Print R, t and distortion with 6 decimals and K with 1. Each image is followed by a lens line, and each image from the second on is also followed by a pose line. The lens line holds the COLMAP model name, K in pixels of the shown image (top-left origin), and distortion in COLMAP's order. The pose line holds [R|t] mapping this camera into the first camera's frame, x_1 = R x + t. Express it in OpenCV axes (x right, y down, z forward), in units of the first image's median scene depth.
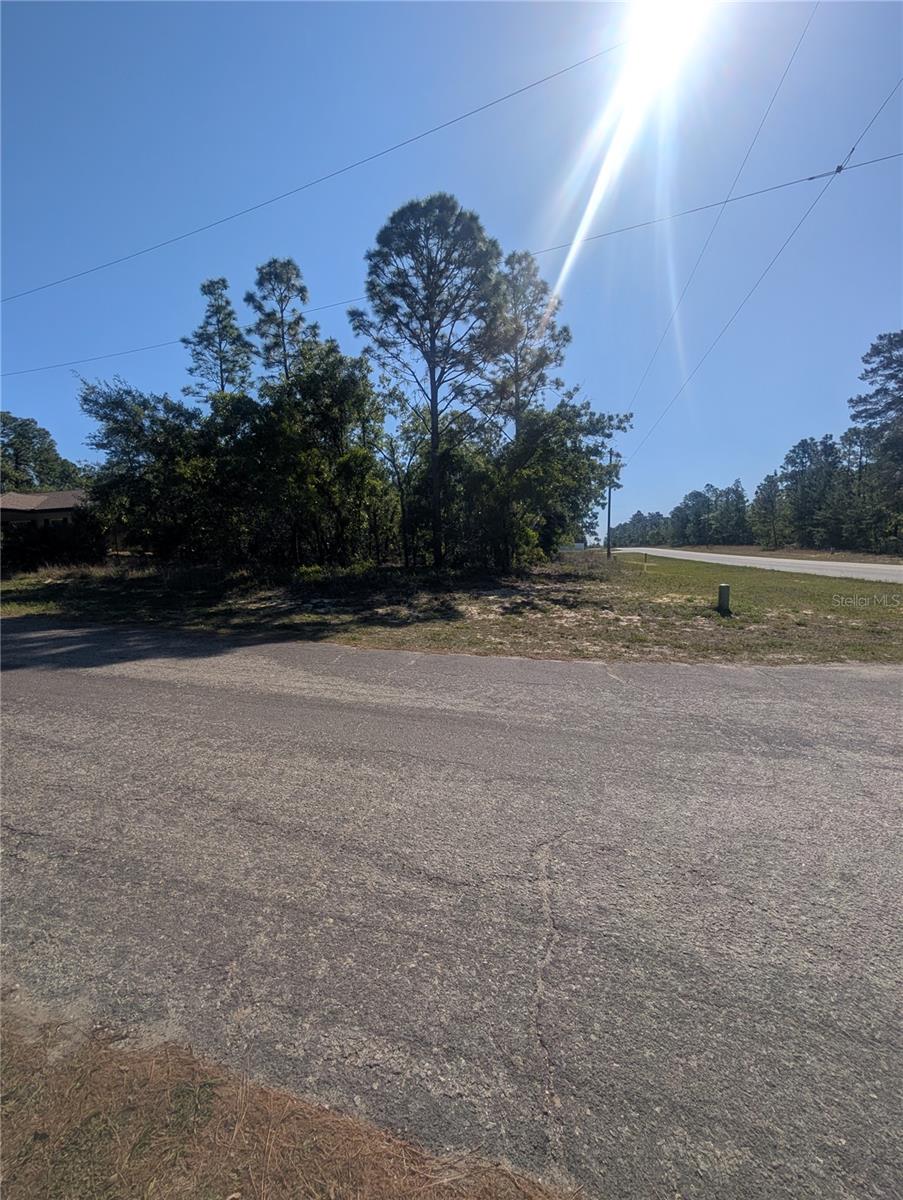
lens RADIAL K [[465.4, 0, 452.1], [0, 465.4, 598.2], [0, 0, 1]] dist [0.004022, 0.000371]
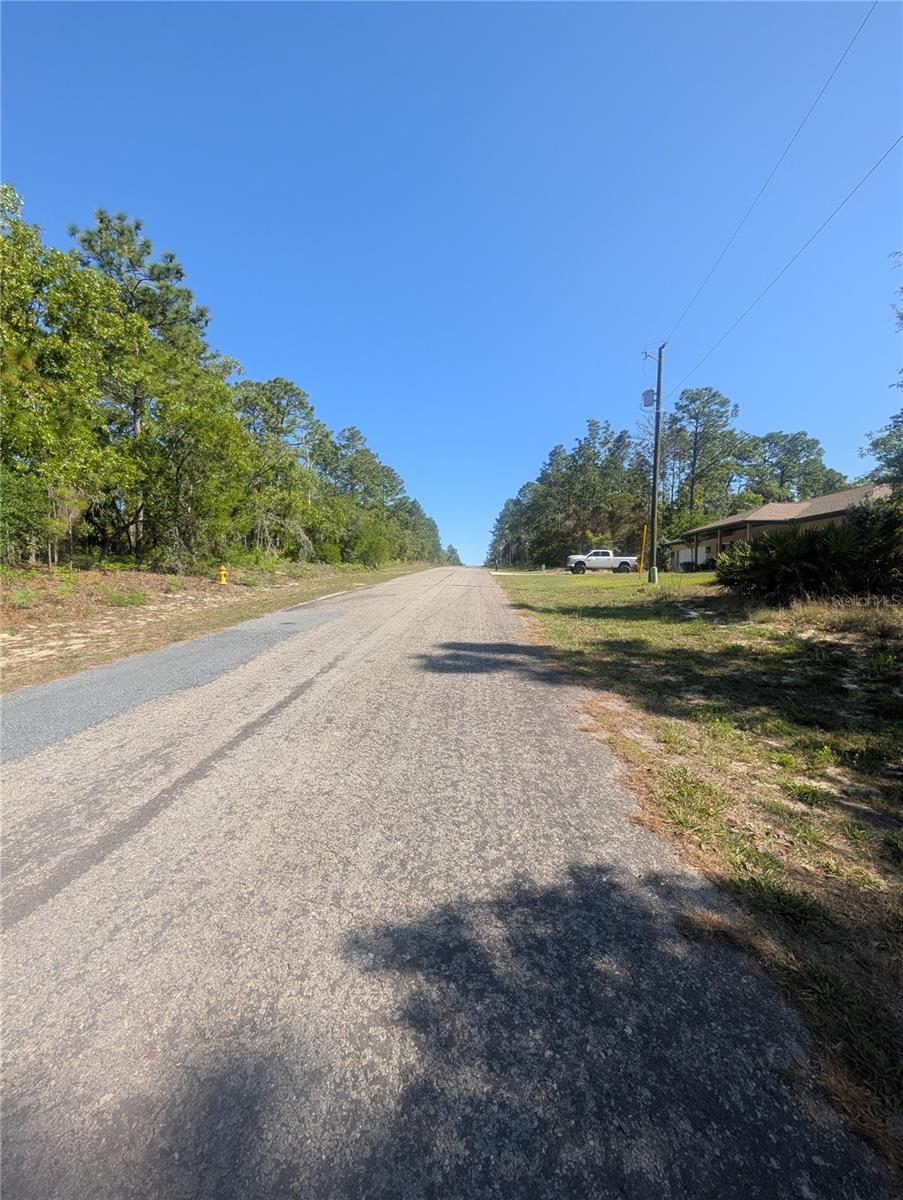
lens RADIAL K [[465.4, 0, 450.9], [0, 465.4, 598.0], [0, 0, 1]] dist [0.004022, 0.000371]
pose [[0.222192, 0.066916, -0.972704, -0.423558], [-0.107596, 0.993232, 0.043750, -0.050172], [0.969048, 0.094938, 0.227888, 0.464242]]
